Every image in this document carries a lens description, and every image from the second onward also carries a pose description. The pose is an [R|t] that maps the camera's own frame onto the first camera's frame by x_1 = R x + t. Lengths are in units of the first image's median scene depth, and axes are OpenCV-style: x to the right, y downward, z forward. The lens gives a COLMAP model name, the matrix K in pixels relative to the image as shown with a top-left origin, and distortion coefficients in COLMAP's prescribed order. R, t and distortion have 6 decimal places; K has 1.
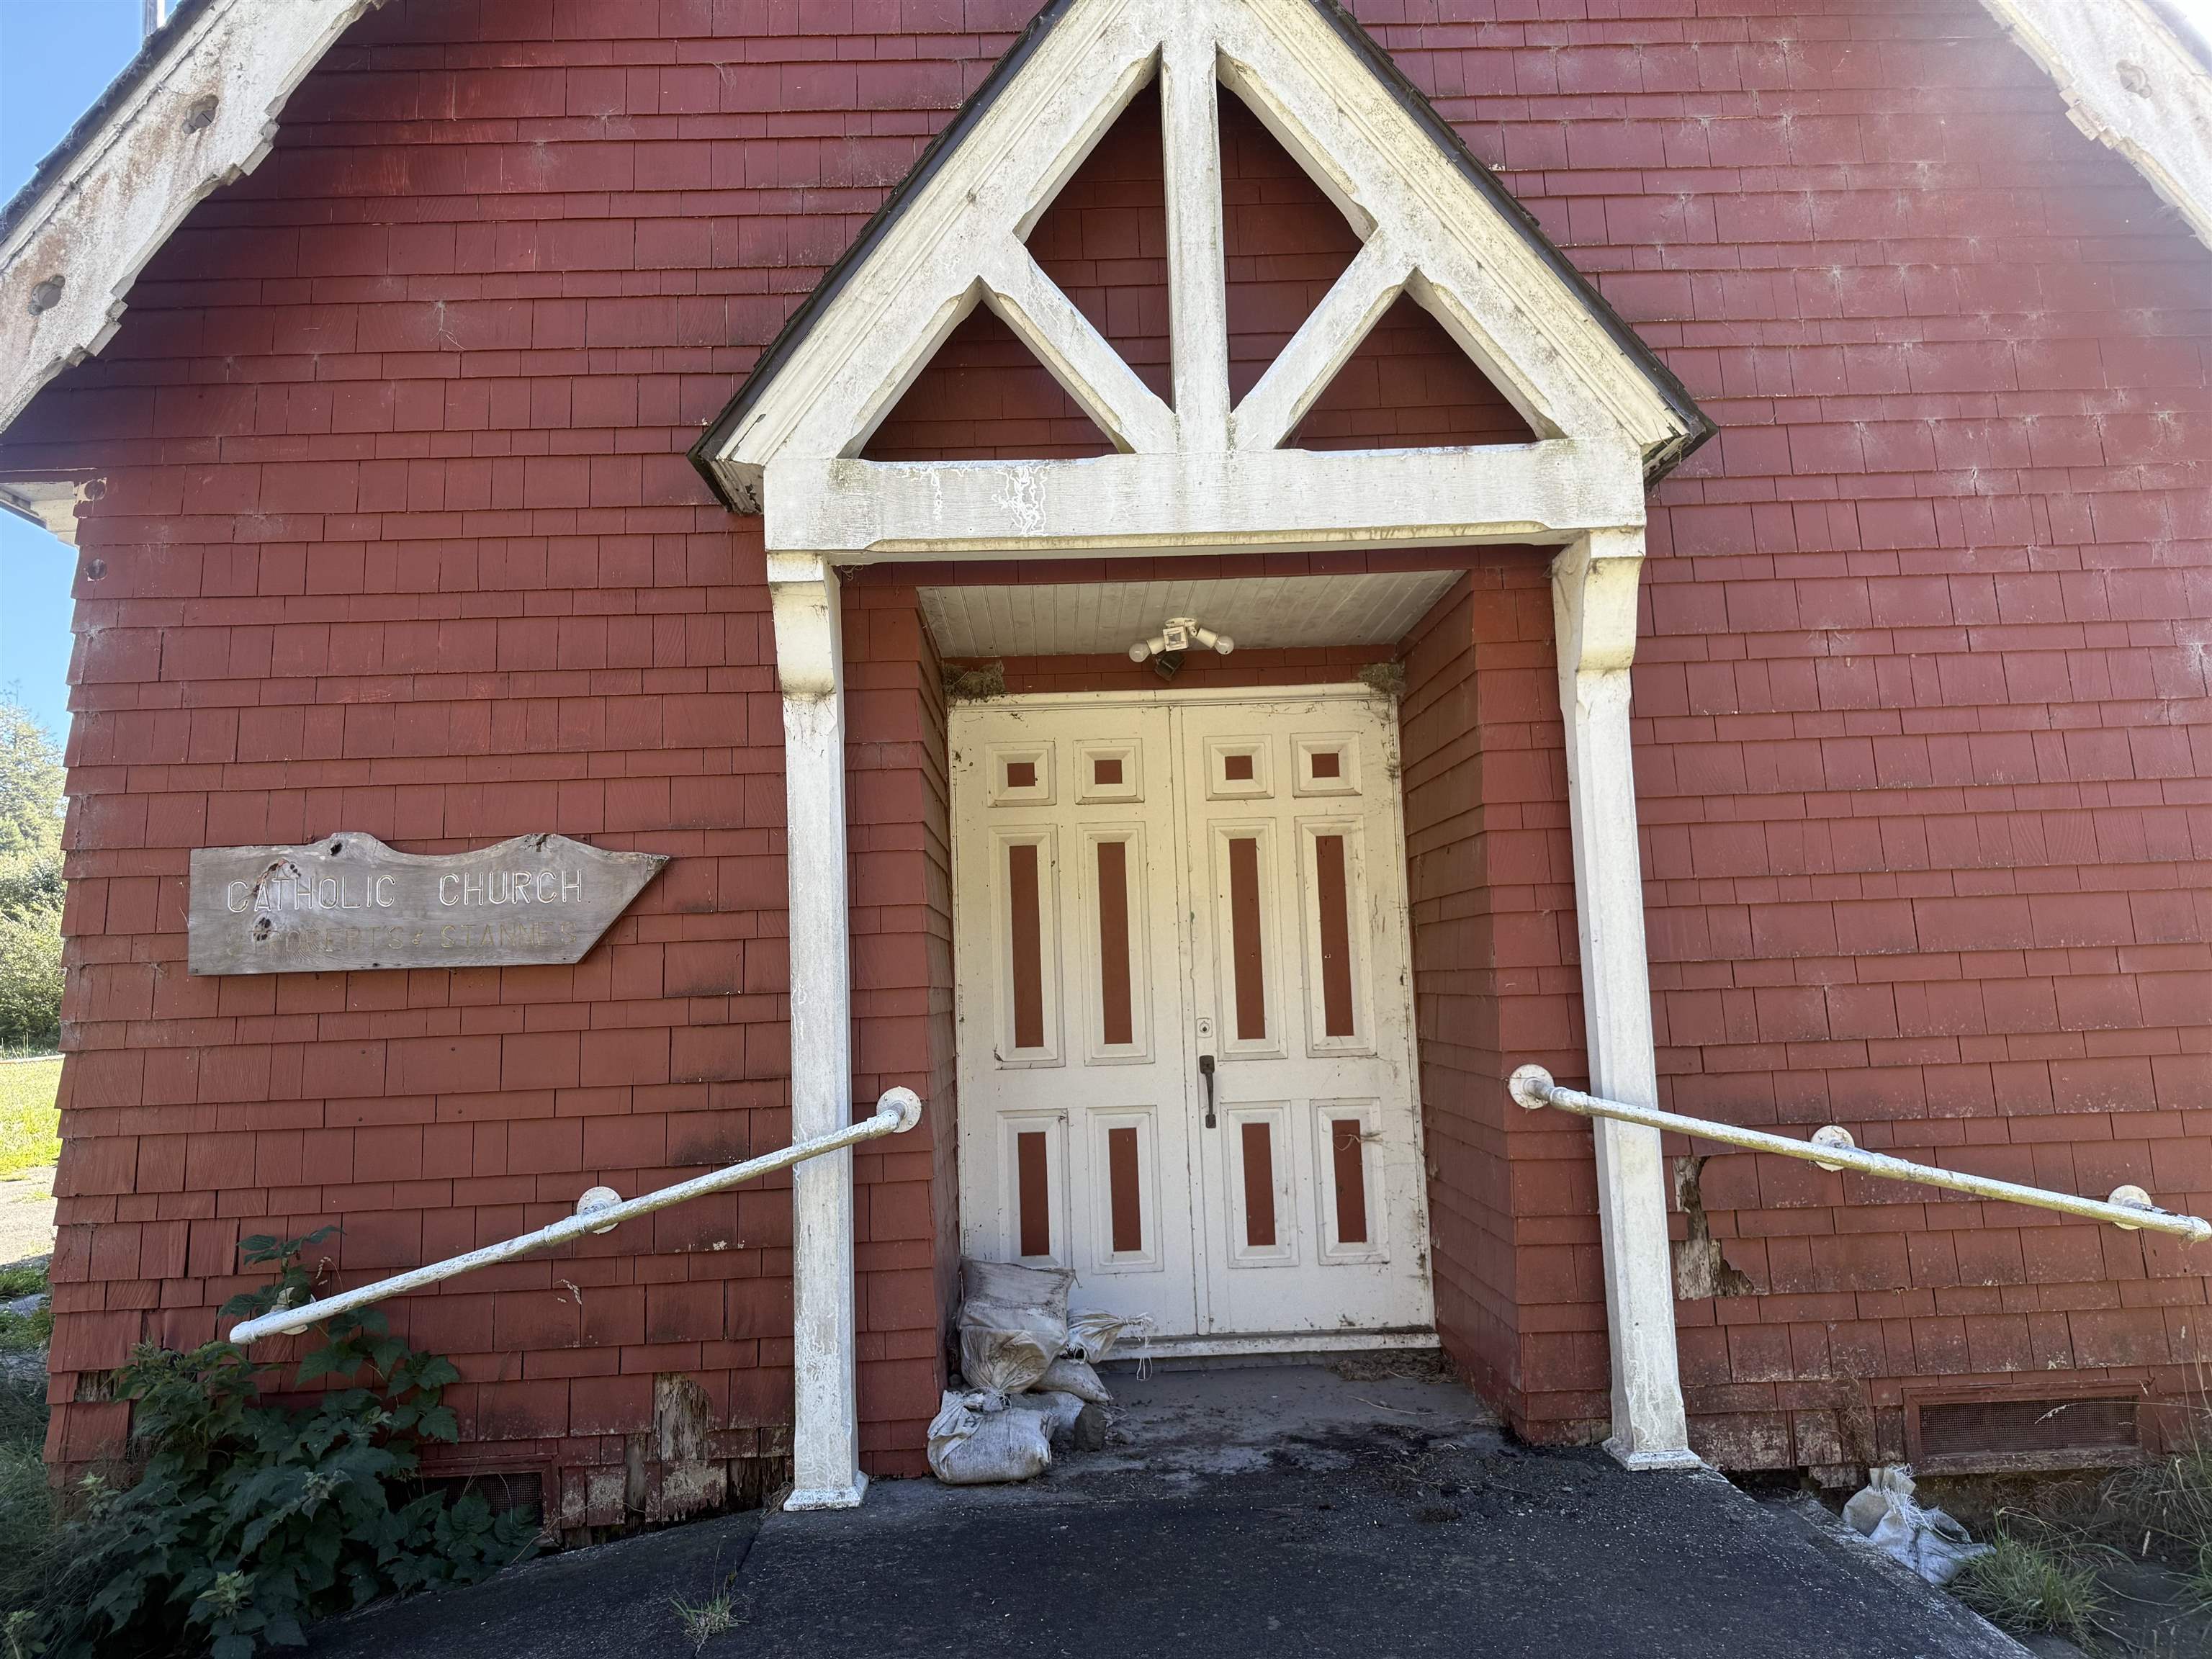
lens RADIAL K [[1533.4, 0, 1107.1], [0, 1533.4, 838.2], [0, 0, 1]] dist [0.055127, -0.054481]
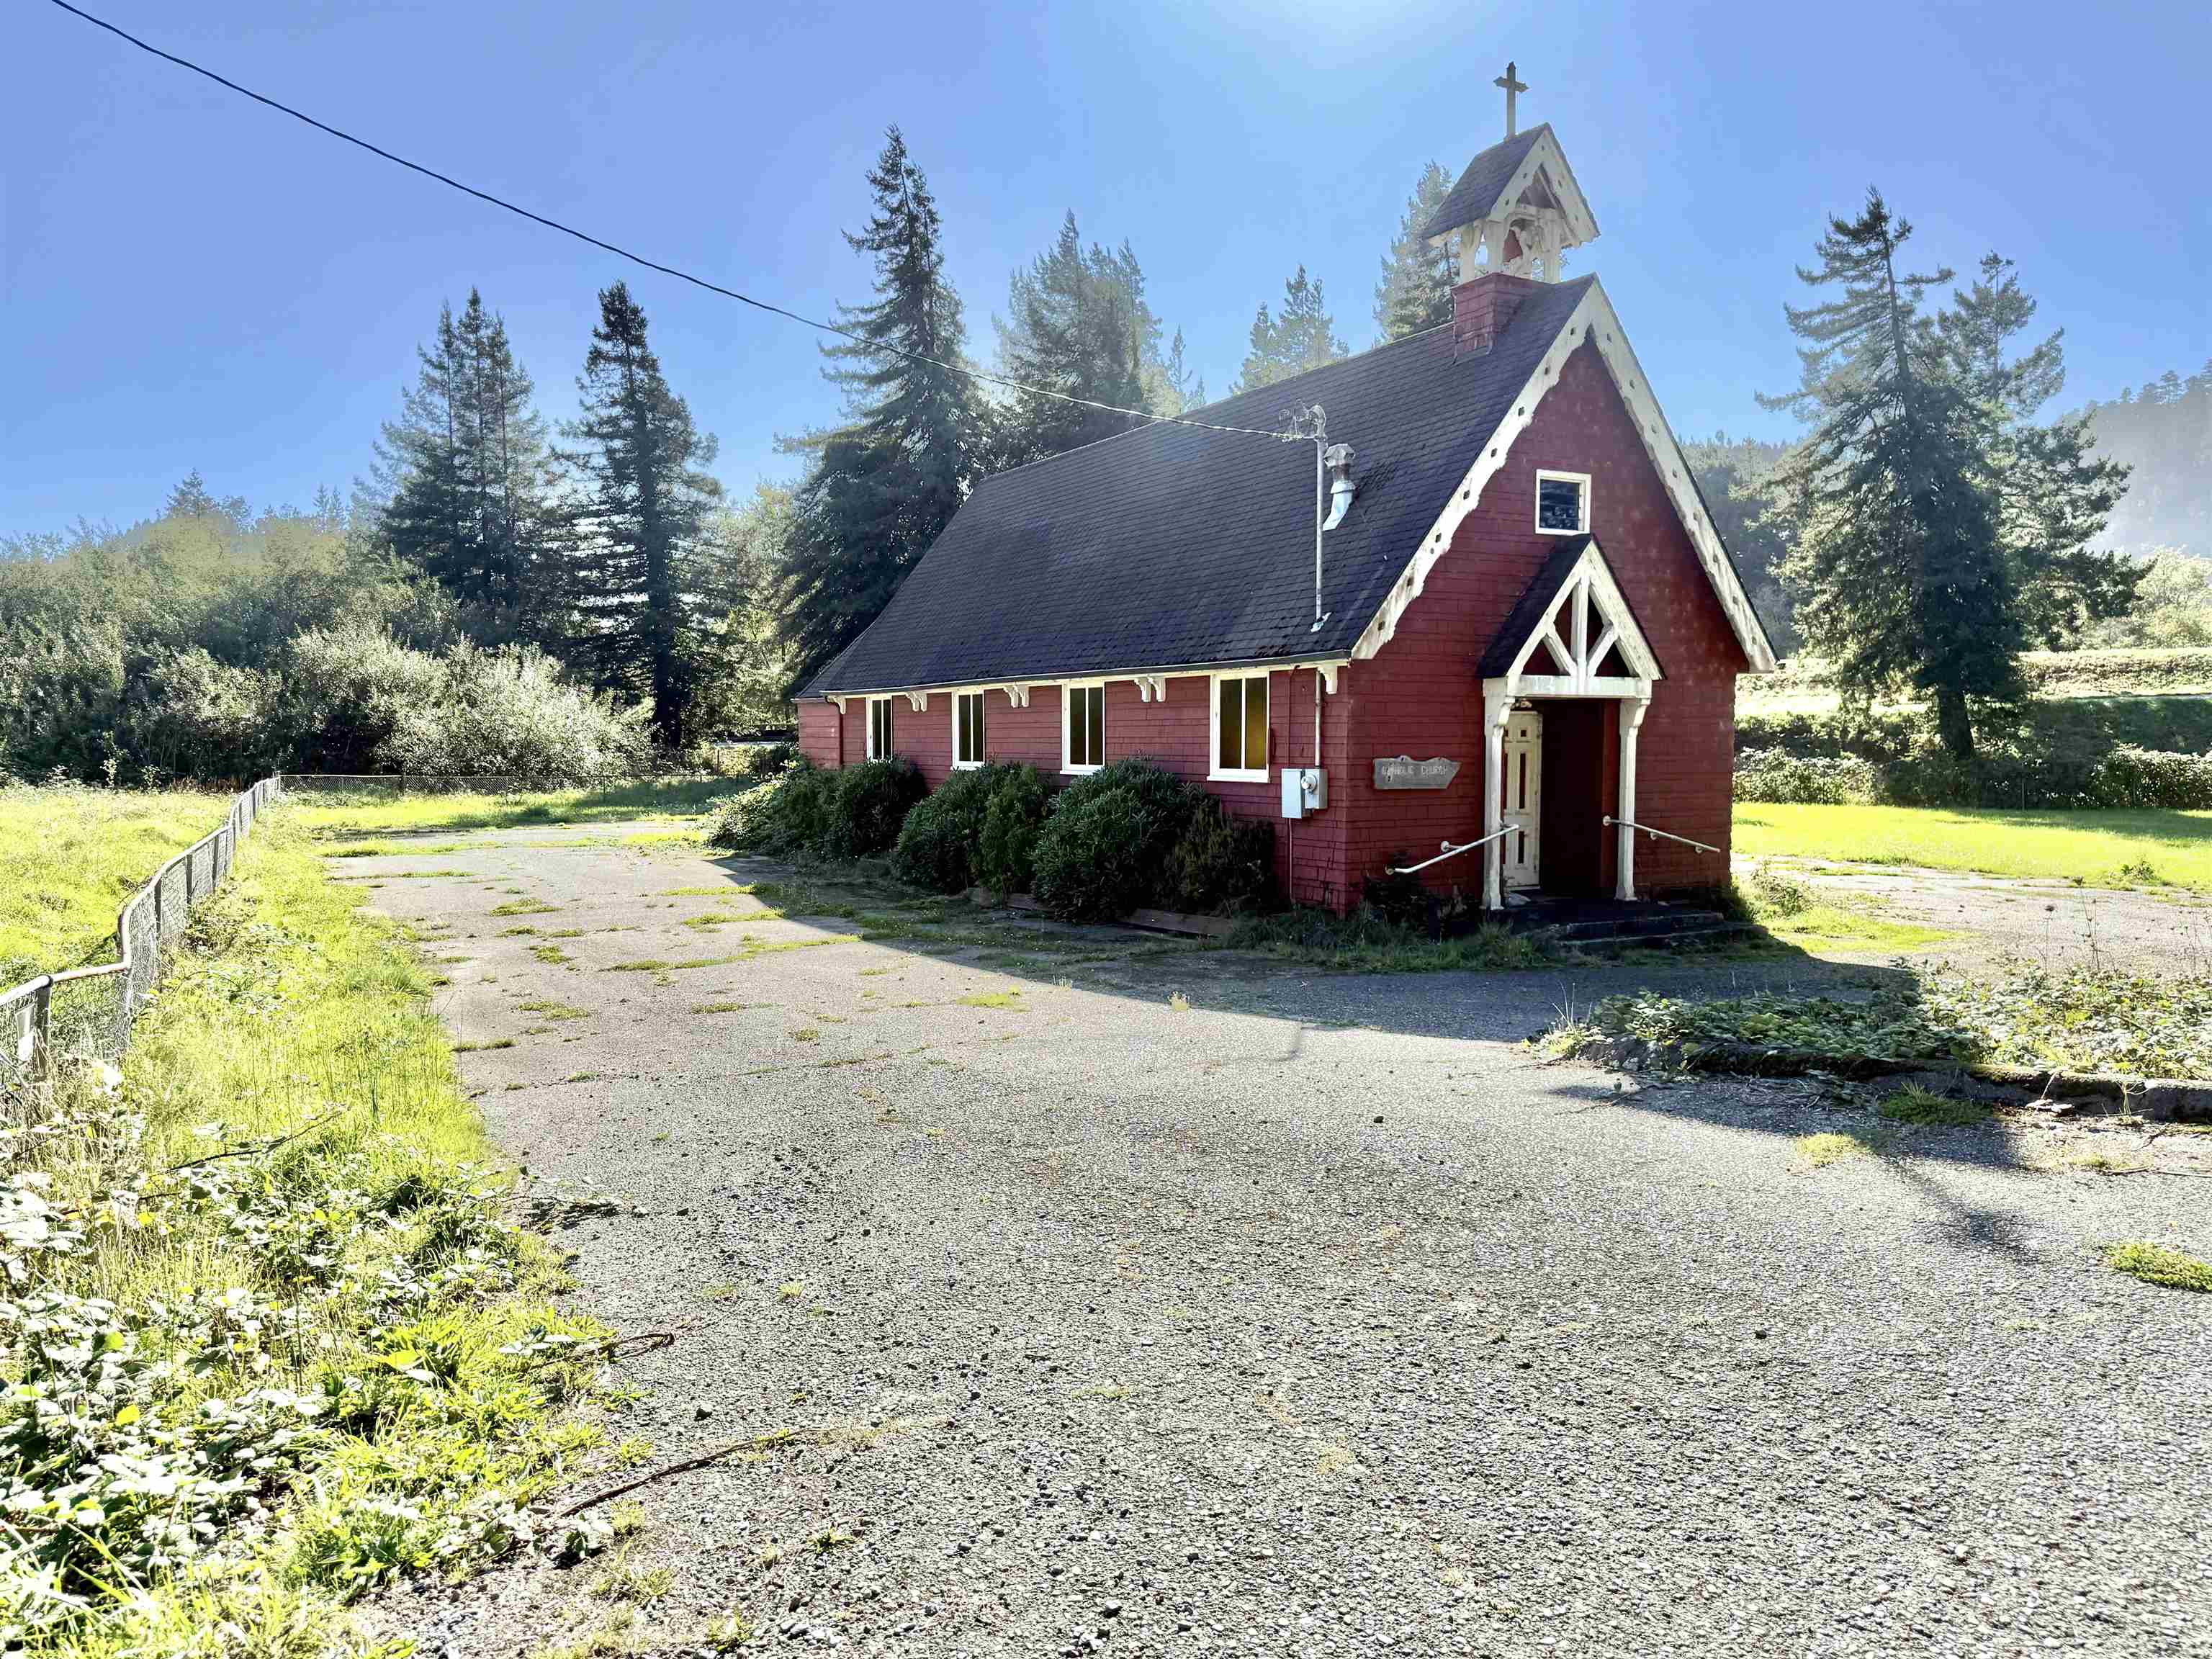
lens RADIAL K [[1582.0, 0, 1099.2], [0, 1582.0, 835.7], [0, 0, 1]] dist [0.032142, -0.036579]
pose [[0.877505, 0.009506, 0.479474, -3.141829], [-0.081190, 0.988316, 0.128996, -0.262173], [-0.472645, -0.152123, 0.868024, -2.217370]]
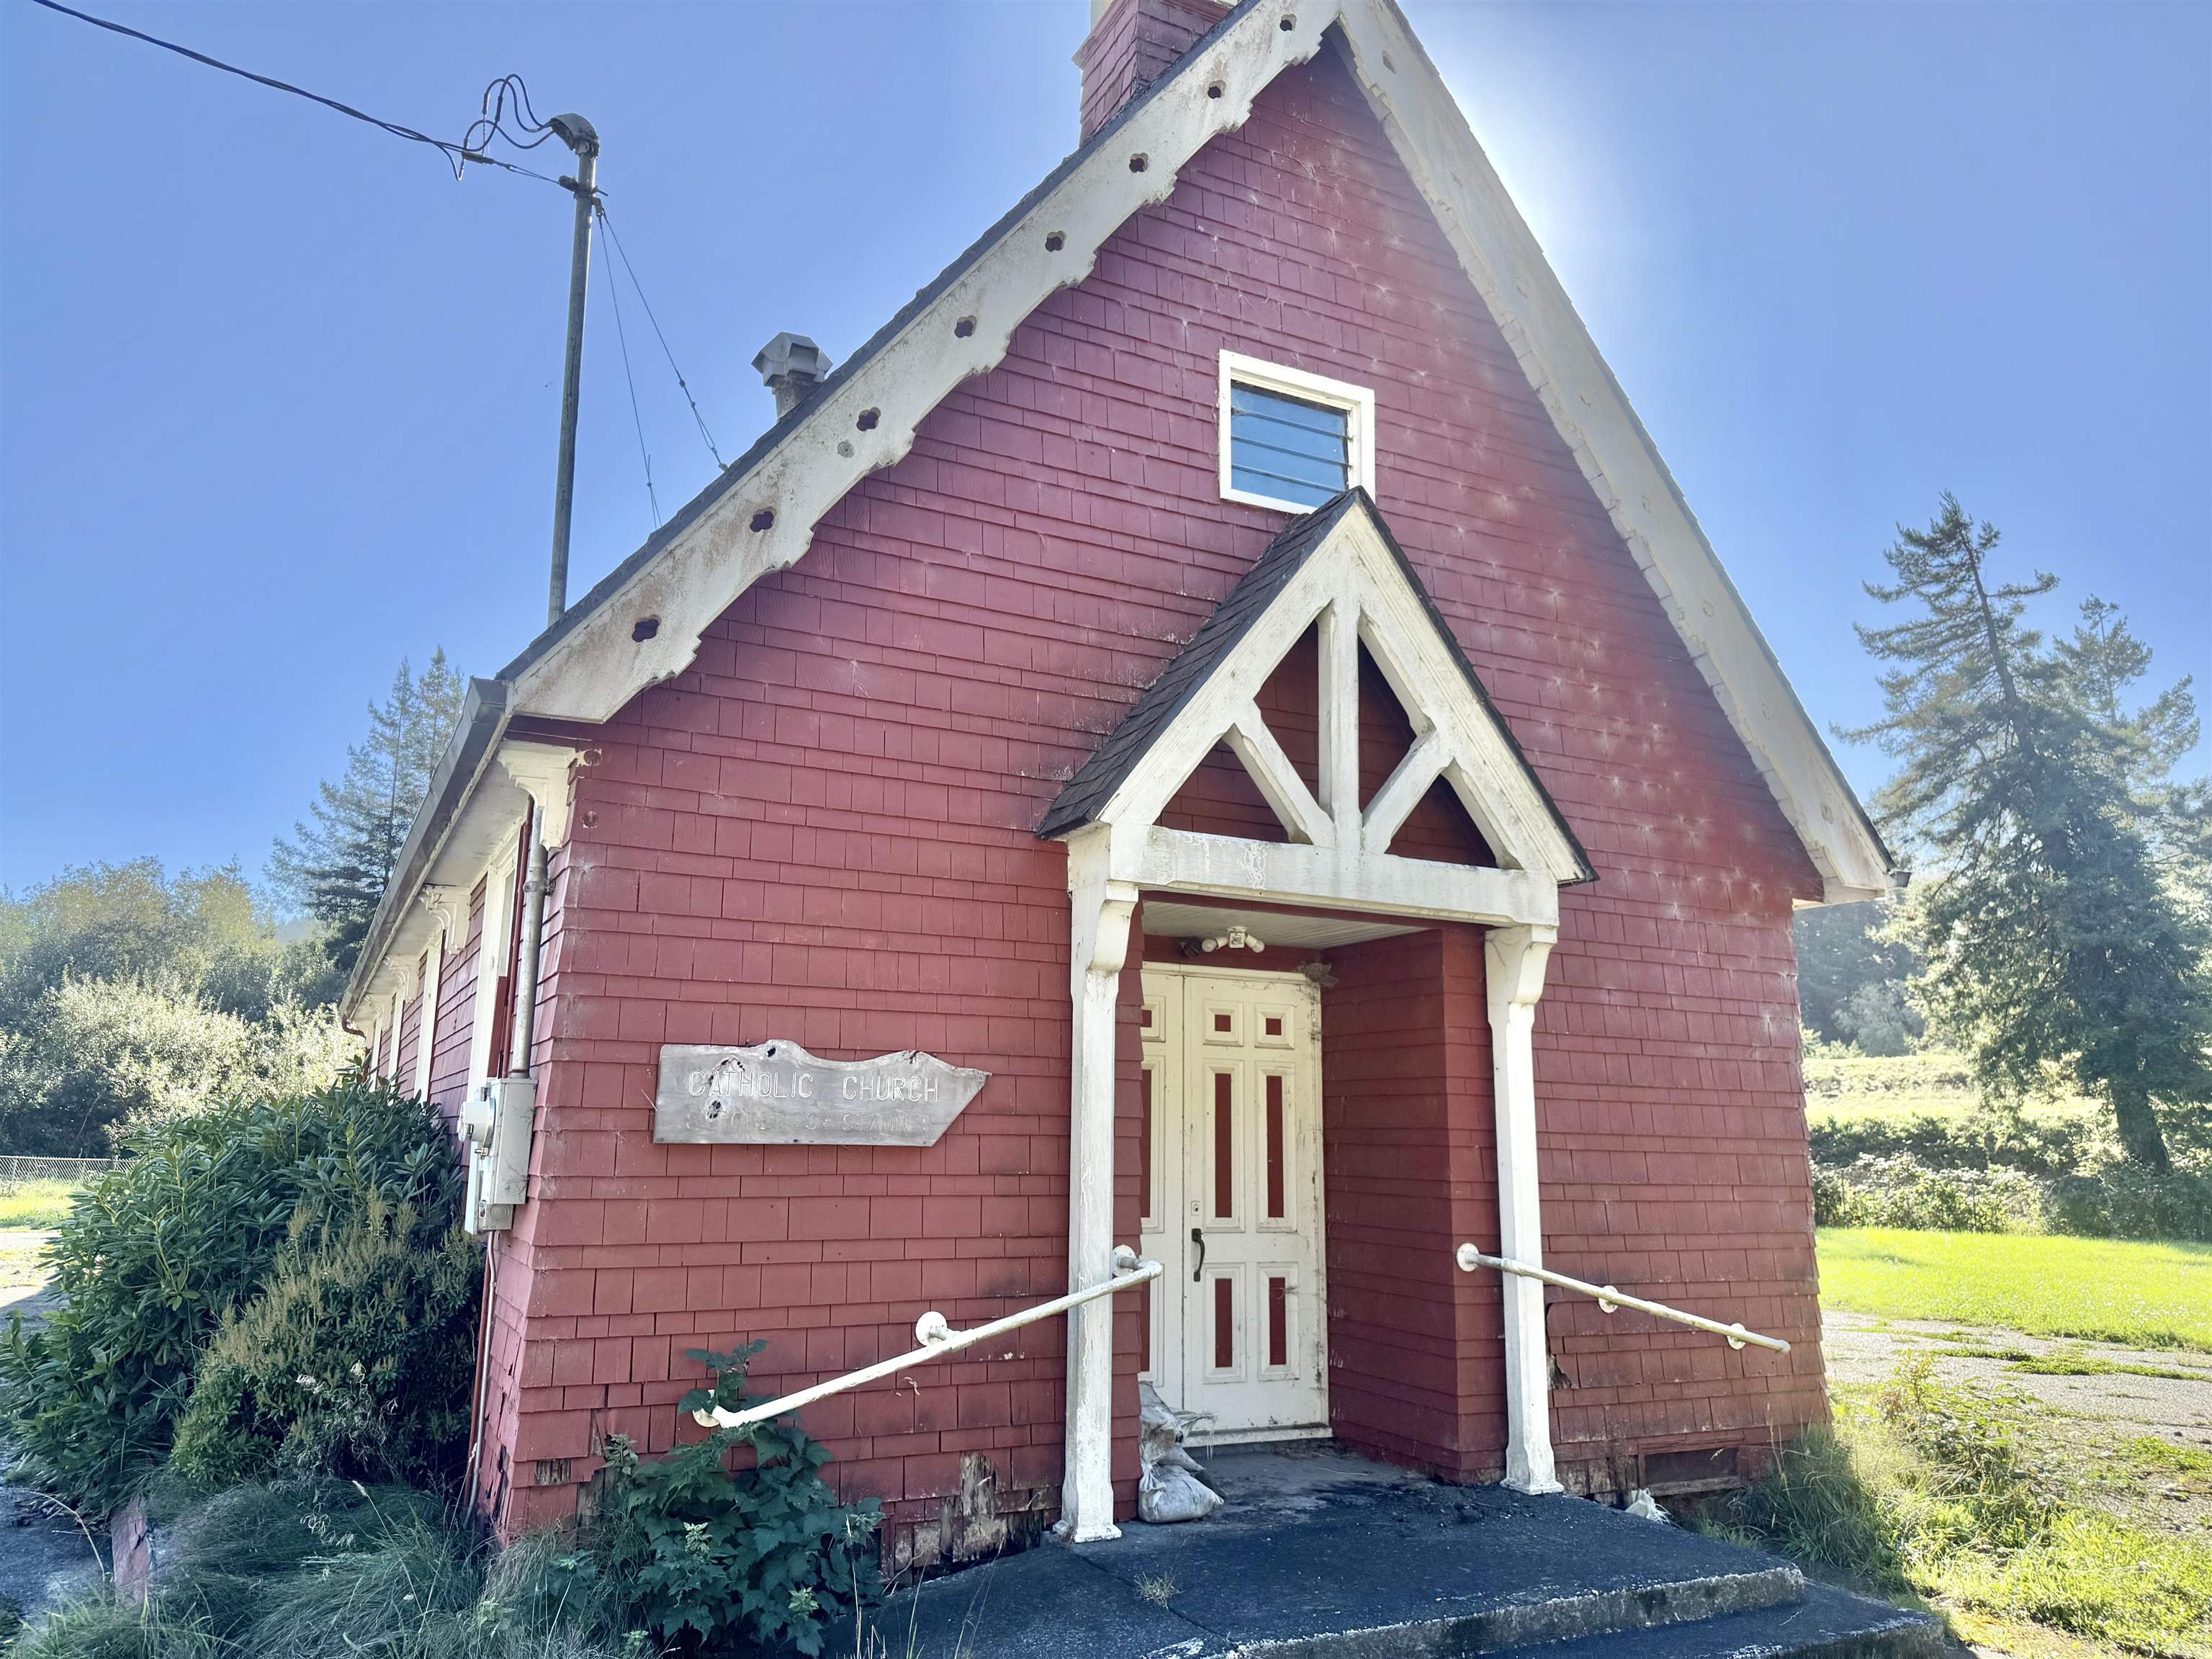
lens RADIAL K [[1560.8, 0, 1103.2], [0, 1560.8, 840.1], [0, 0, 1]] dist [0.078781, -0.085094]
pose [[0.902238, 0.133408, 0.410085, -0.814053], [-0.092010, 0.988601, -0.119177, -0.039632], [-0.421309, 0.069794, 0.904227, -0.367176]]
